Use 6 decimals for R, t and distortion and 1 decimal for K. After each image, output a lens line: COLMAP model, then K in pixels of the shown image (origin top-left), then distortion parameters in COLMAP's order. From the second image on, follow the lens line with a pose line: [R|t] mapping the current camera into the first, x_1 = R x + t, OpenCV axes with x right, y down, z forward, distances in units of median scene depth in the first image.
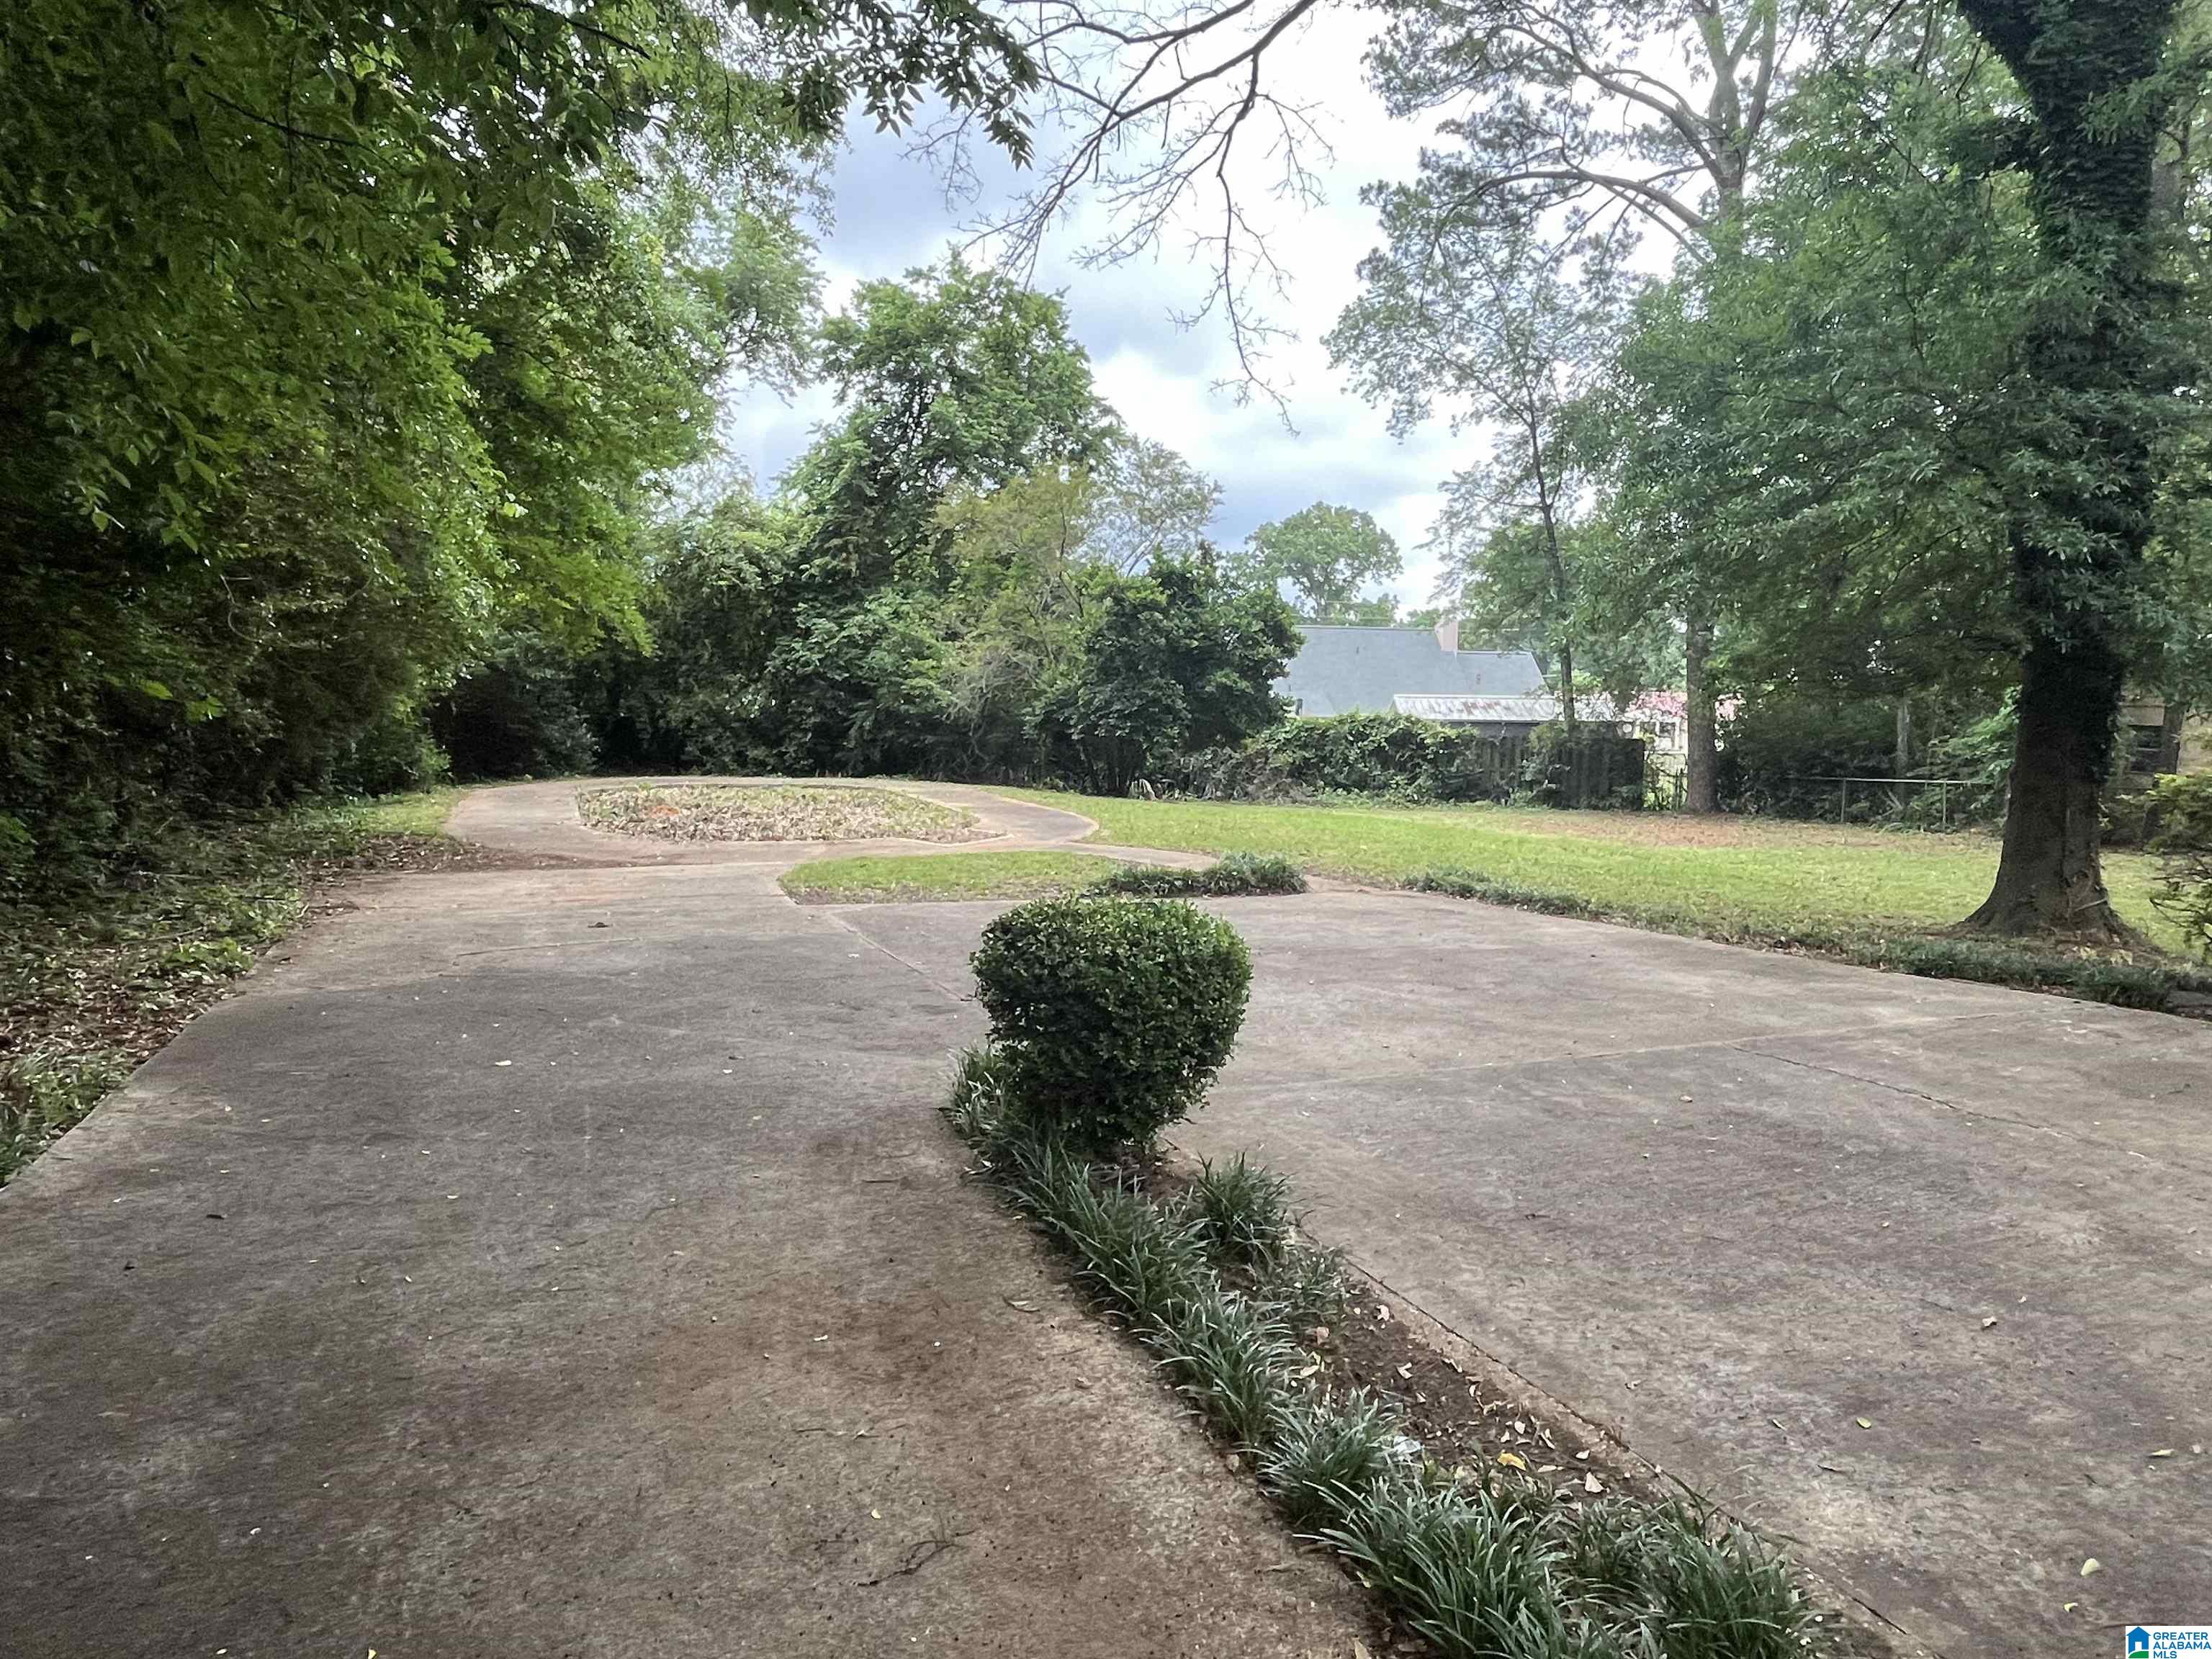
lens RADIAL K [[1376.2, 0, 1112.9], [0, 1376.2, 827.1], [0, 0, 1]] dist [0.002338, 0.000715]
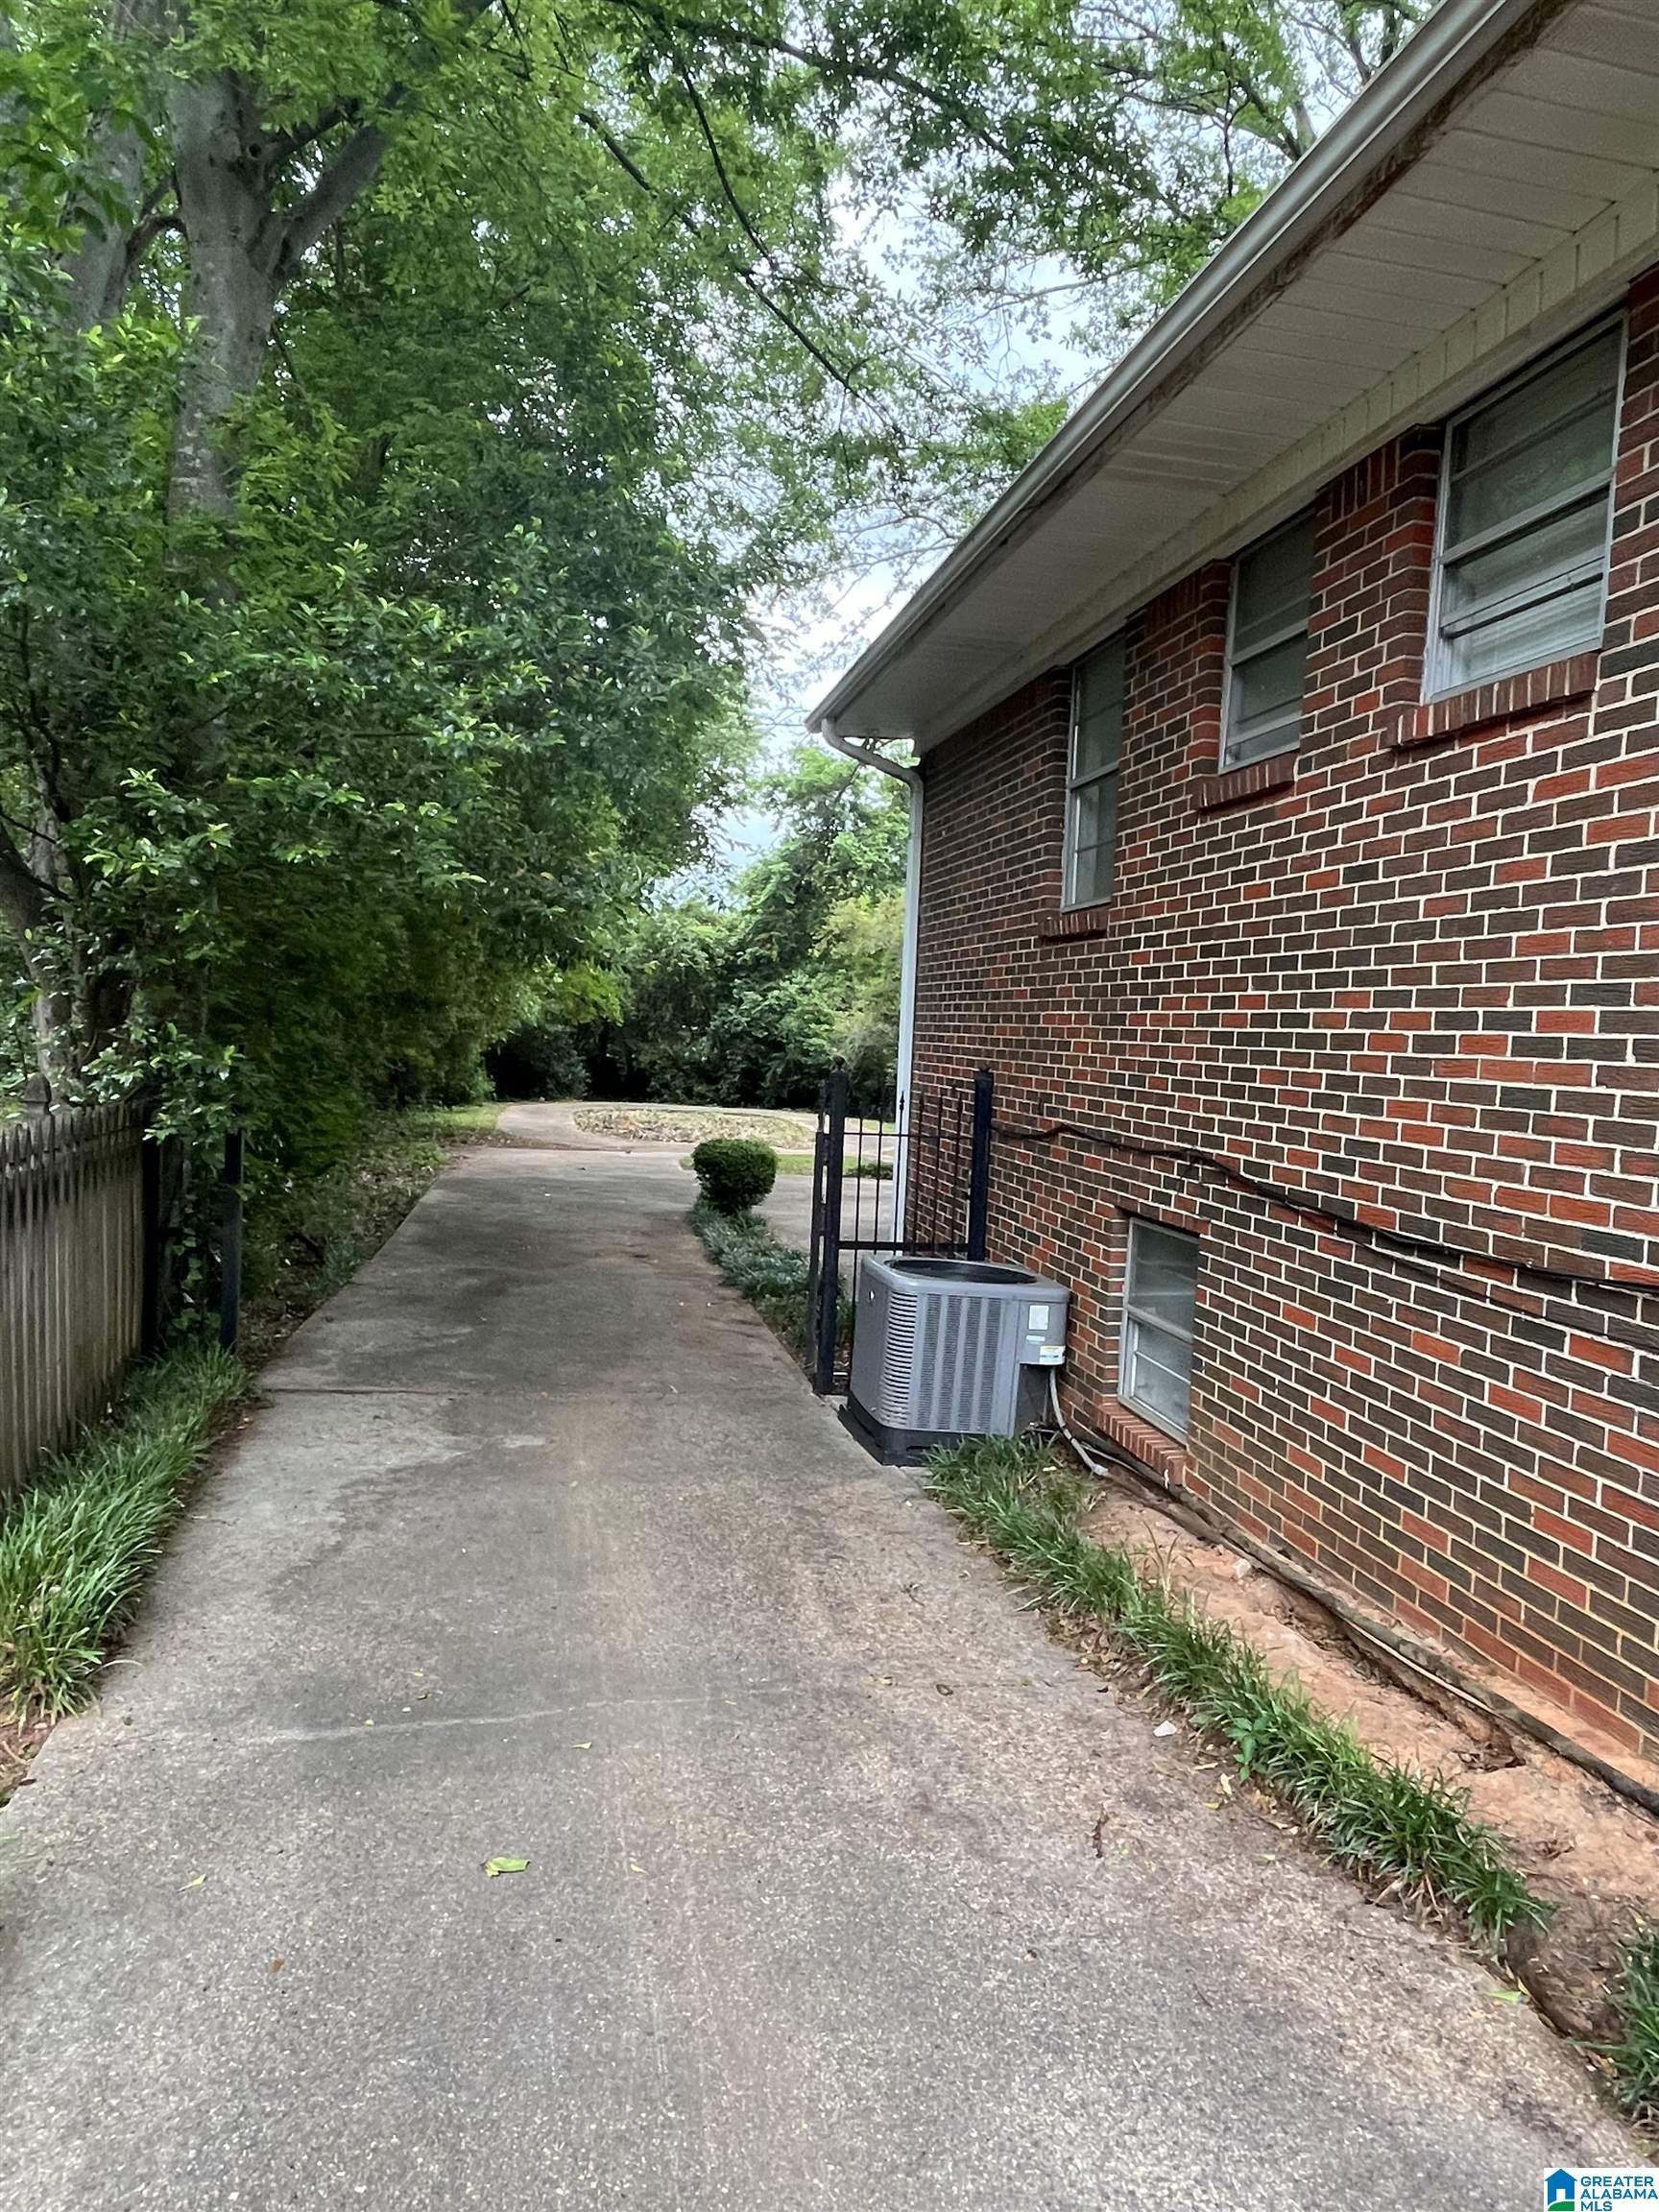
lens RADIAL K [[1376.2, 0, 828.5], [0, 1376.2, 1114.9], [0, 0, 1]] dist [0.002338, 0.000715]
pose [[0.981725, 0.040791, -0.185880, 0.027532], [-0.048318, 0.998178, -0.036147, 0.003526], [0.184067, 0.044468, 0.981907, -0.071389]]
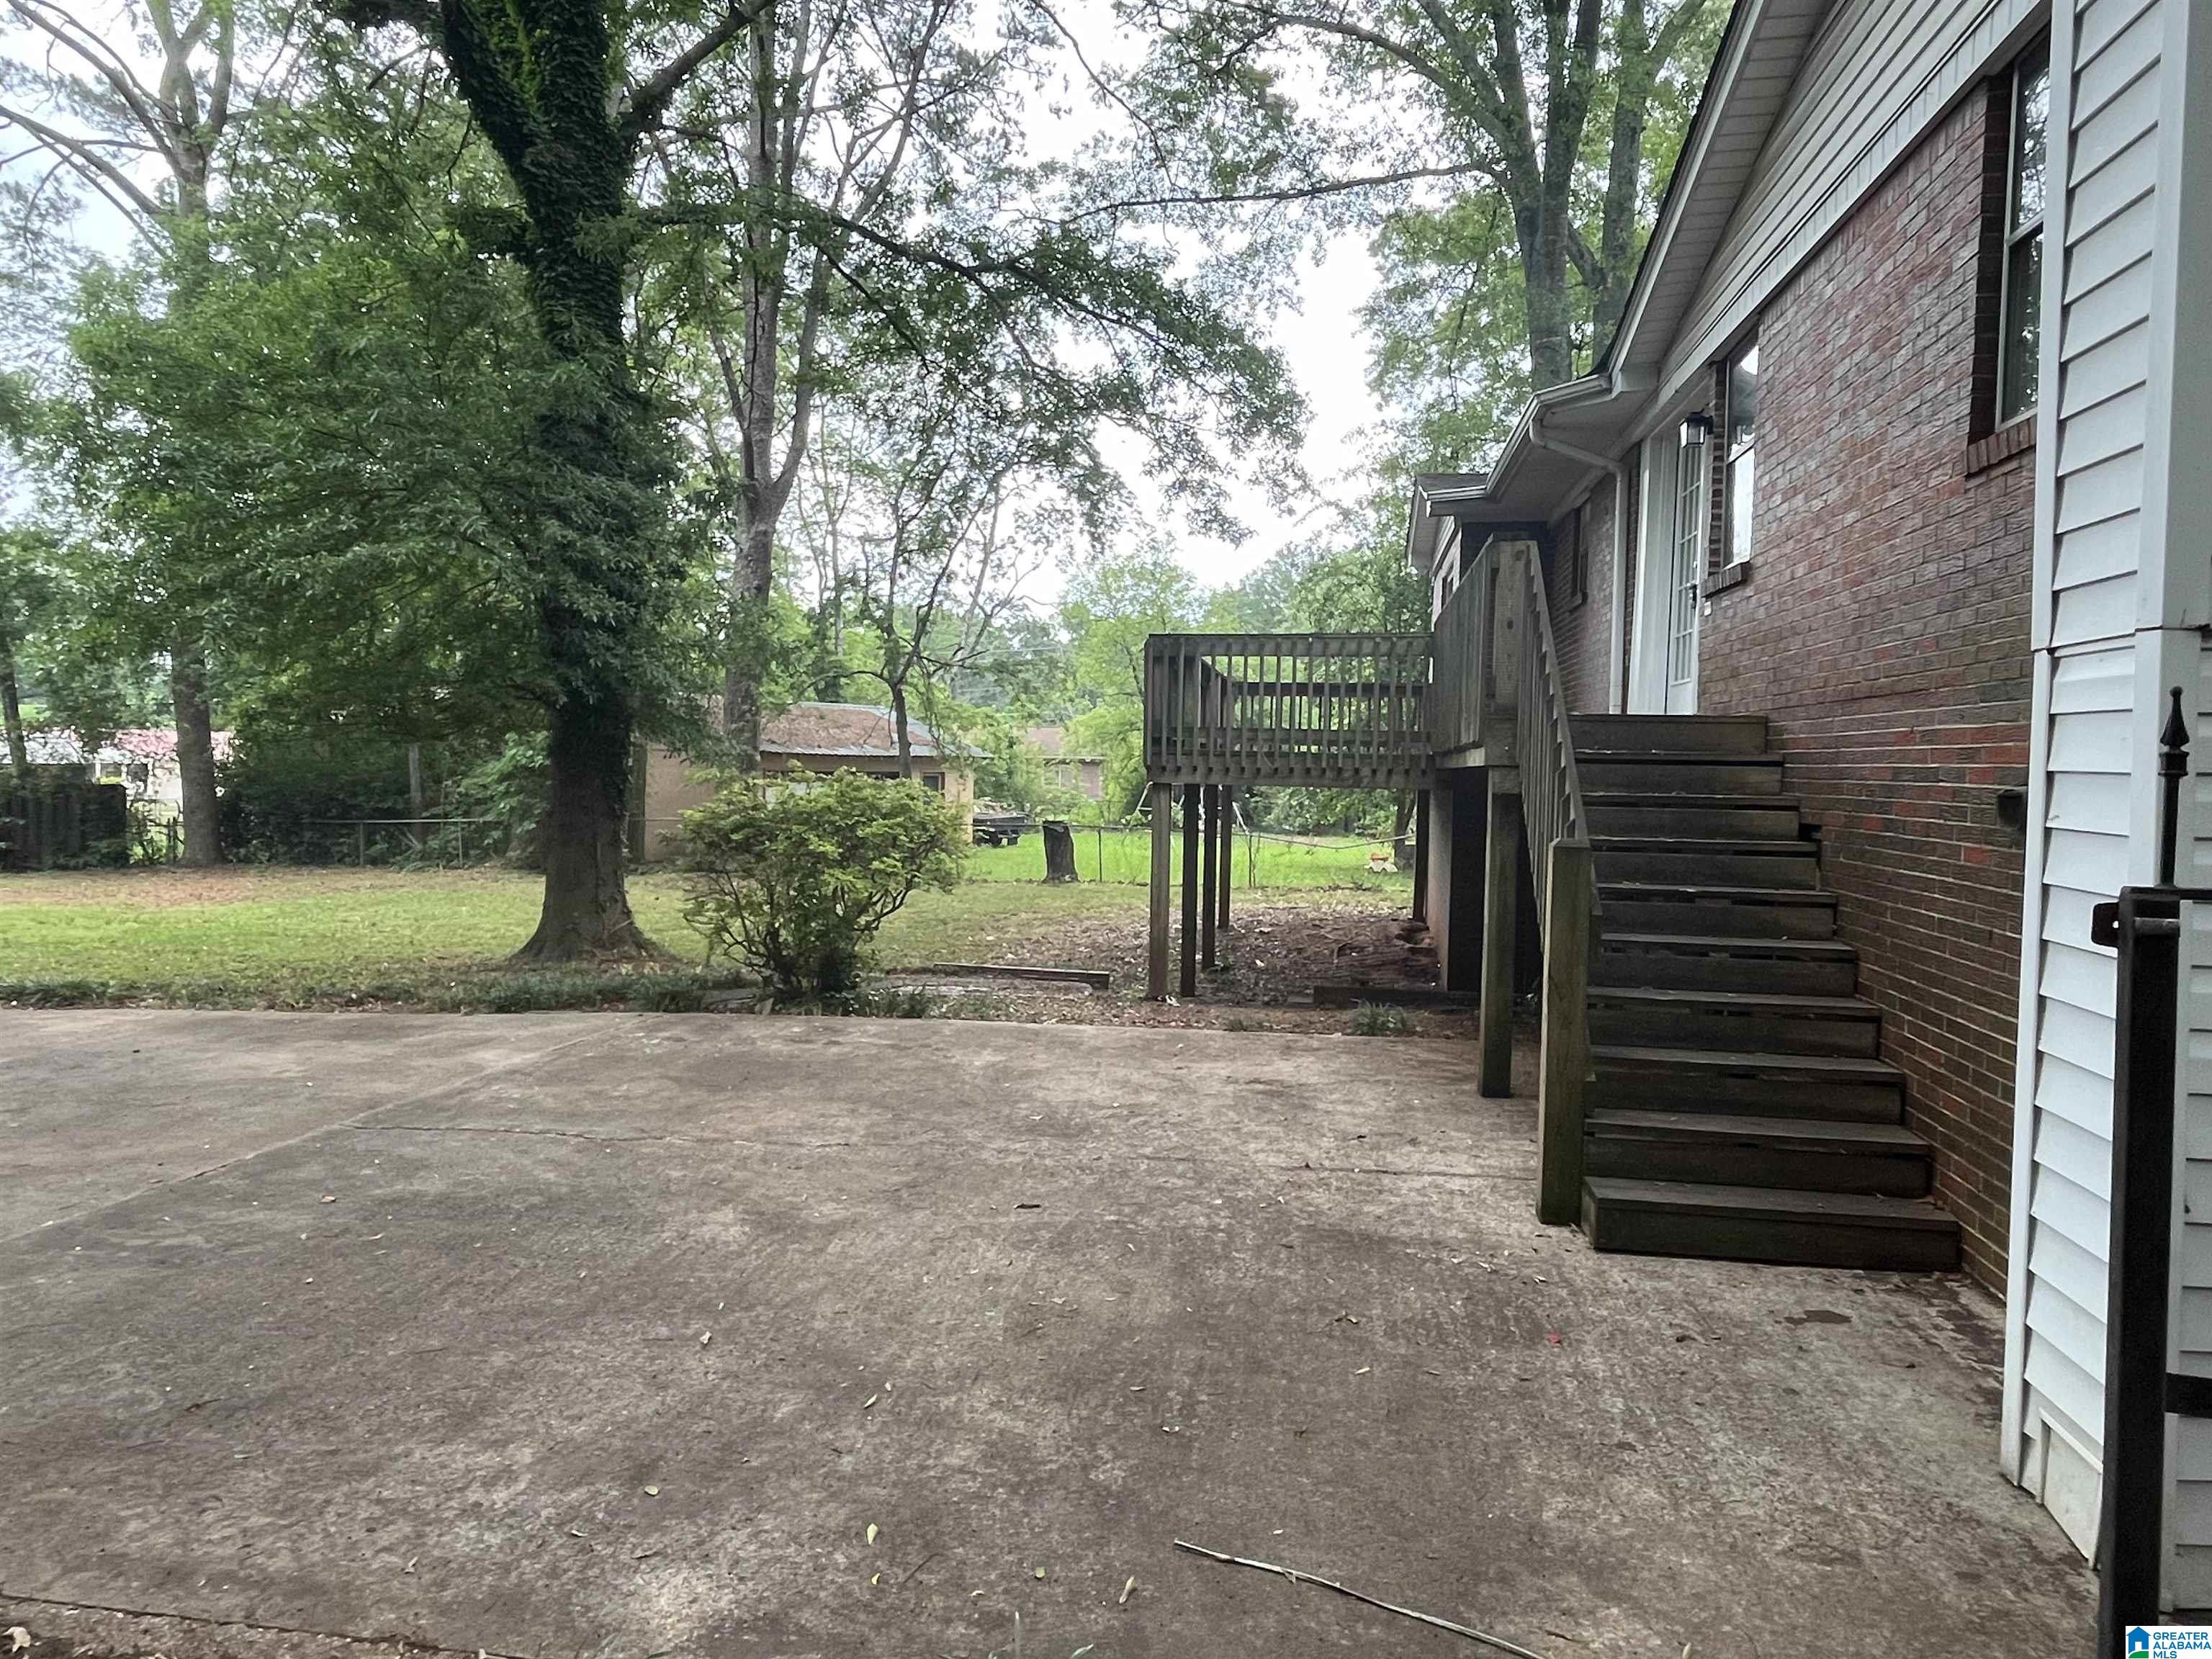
lens RADIAL K [[1376.2, 0, 1104.5], [0, 1376.2, 815.5], [0, 0, 1]] dist [0.002338, 0.000715]
pose [[0.542453, -0.038107, 0.839221, -0.024985], [0.069250, 0.997599, 0.000538, -0.007755], [-0.837227, 0.057824, 0.543790, 0.046599]]
